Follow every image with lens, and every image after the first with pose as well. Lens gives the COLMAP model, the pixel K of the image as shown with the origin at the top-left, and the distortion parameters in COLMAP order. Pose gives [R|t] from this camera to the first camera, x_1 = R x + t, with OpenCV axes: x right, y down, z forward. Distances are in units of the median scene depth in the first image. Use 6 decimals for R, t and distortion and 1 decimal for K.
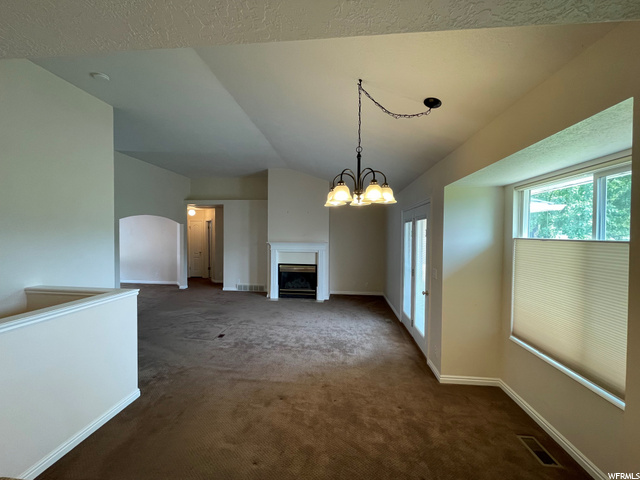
lens RADIAL K [[257.1, 0, 319.4], [0, 257.1, 240.5], [0, 0, 1]] dist [0.003378, 0.000280]
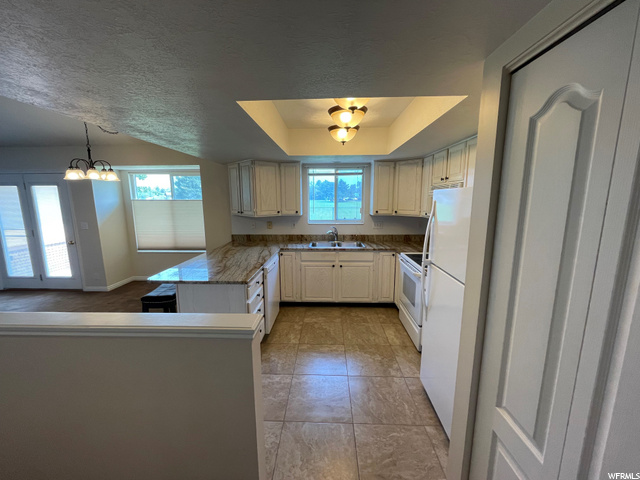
lens RADIAL K [[257.1, 0, 320.0], [0, 257.1, 243.5], [0, 0, 1]] dist [0.003378, 0.000280]
pose [[-0.071095, -0.181621, 0.980795, -1.252226], [0.021438, 0.982778, 0.183542, -0.012227], [-0.997239, 0.034075, -0.065977, -0.248245]]
